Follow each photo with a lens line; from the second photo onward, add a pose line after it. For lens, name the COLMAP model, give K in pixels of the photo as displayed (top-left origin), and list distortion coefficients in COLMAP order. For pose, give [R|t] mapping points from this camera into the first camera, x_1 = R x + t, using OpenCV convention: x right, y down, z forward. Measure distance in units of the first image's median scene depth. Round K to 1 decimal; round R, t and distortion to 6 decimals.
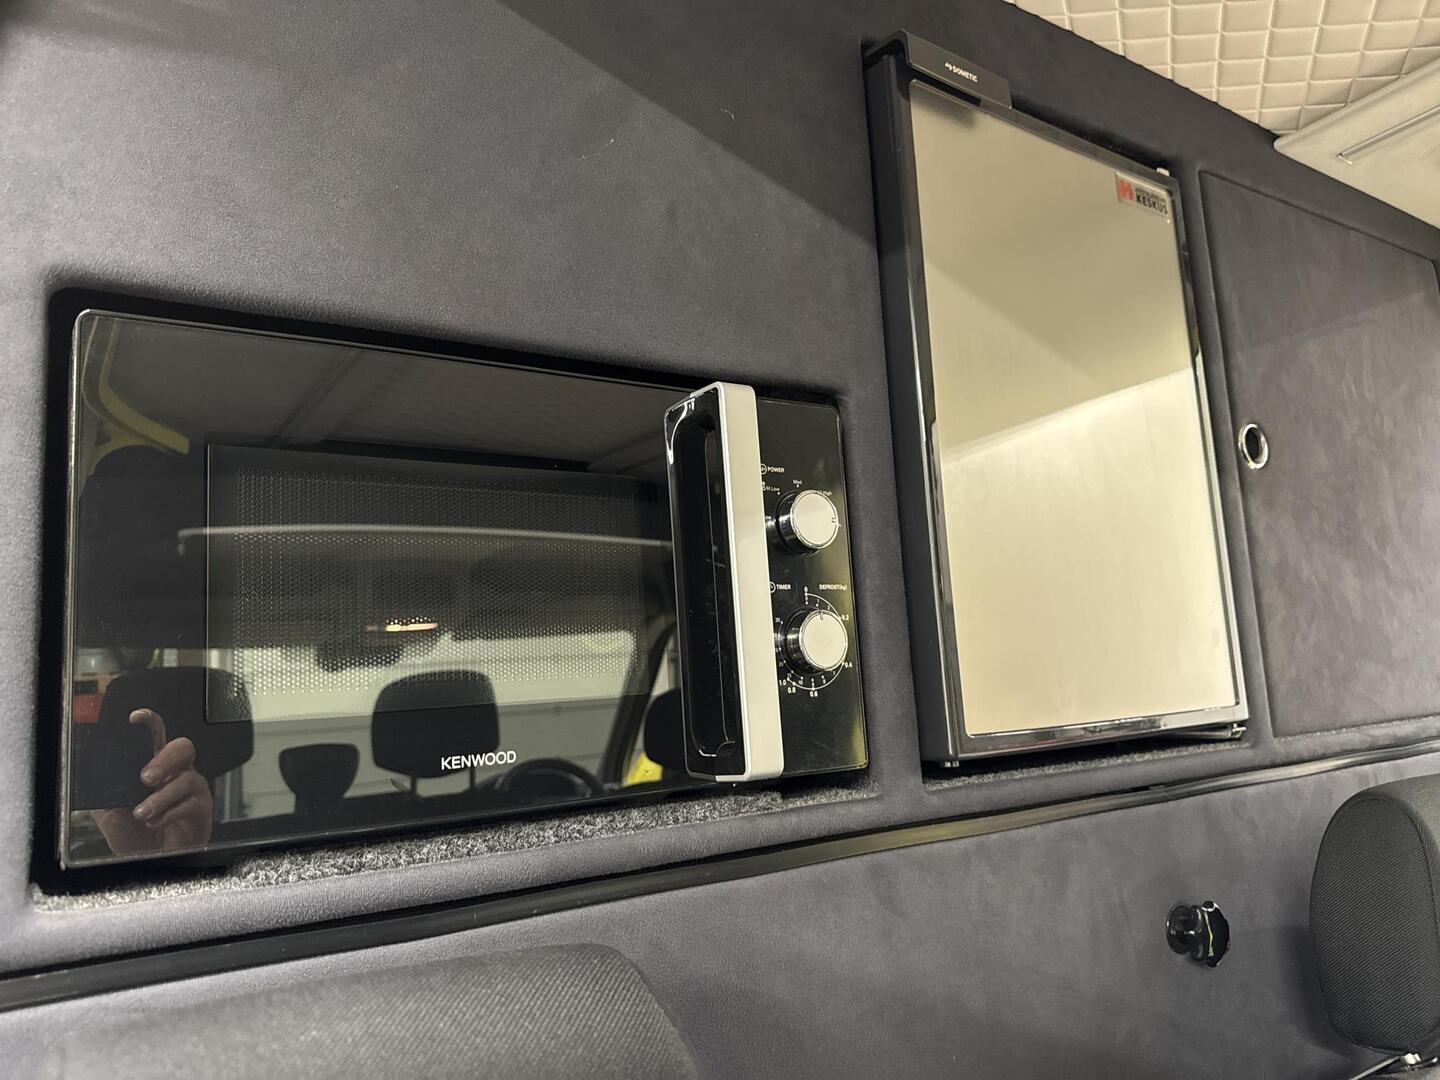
lens RADIAL K [[989.9, 0, 722.3], [0, 989.9, 568.1], [0, 0, 1]] dist [-0.002463, -0.003472]
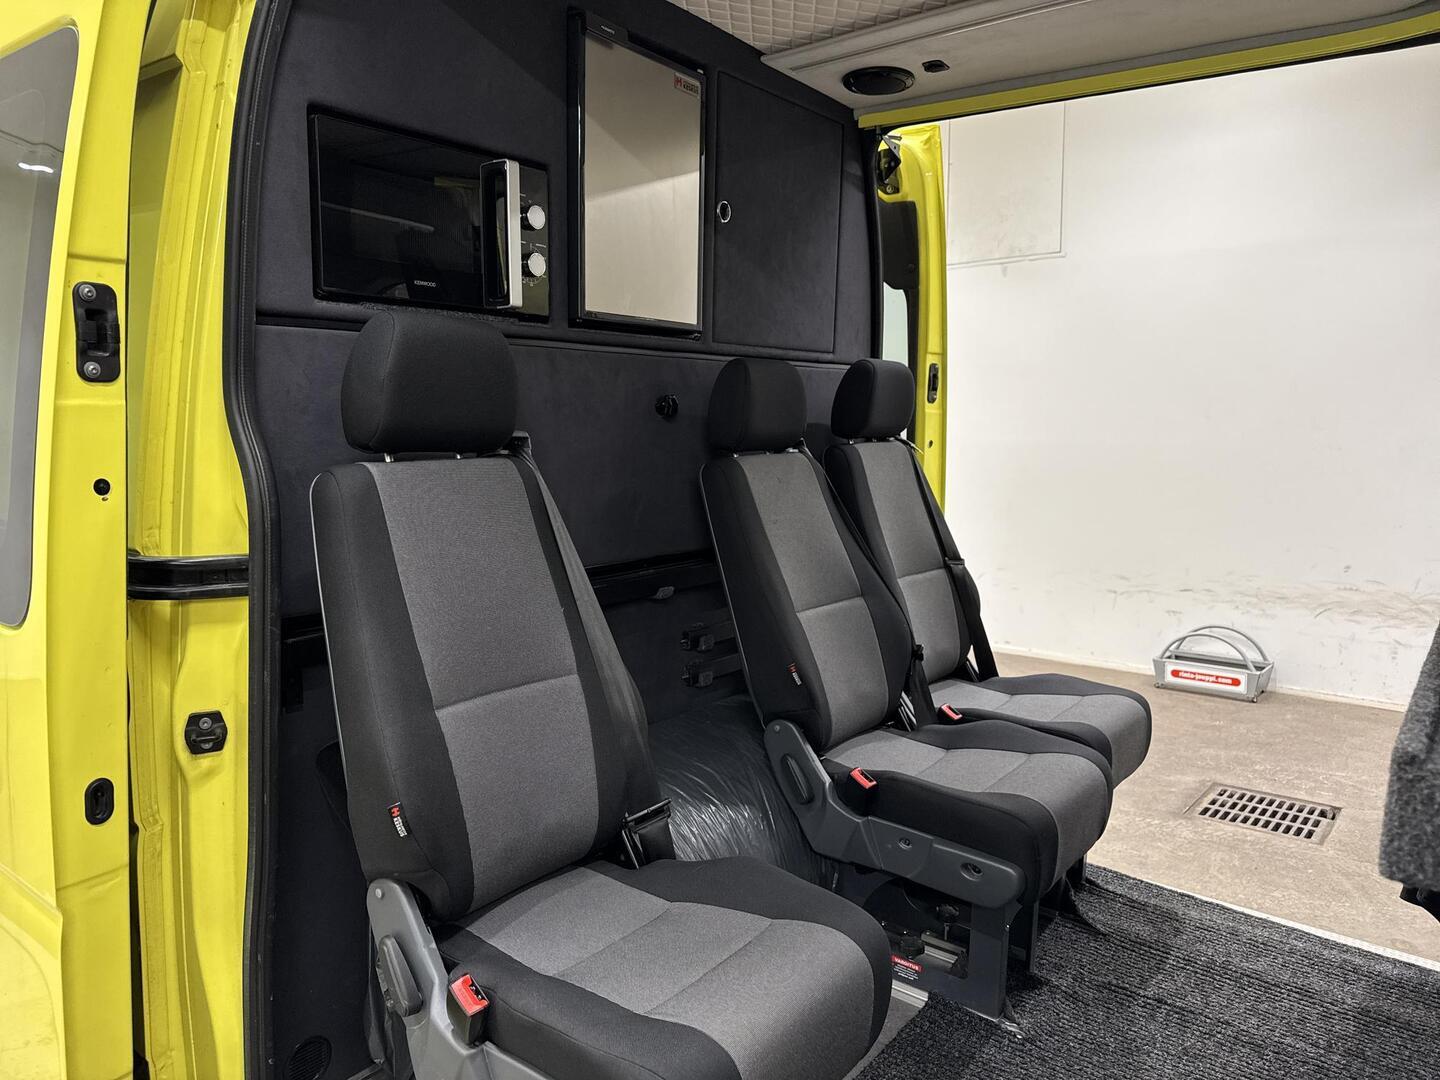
lens RADIAL K [[1048.6, 0, 720.0], [0, 1048.6, 540.0], [0, 0, 1]] dist [-0.029258, 0.000910]
pose [[0.929935, 0.028009, 0.366657, -0.347573], [-0.110982, 0.971977, 0.207229, 0.119873], [-0.350578, -0.233402, 0.906983, -1.465846]]
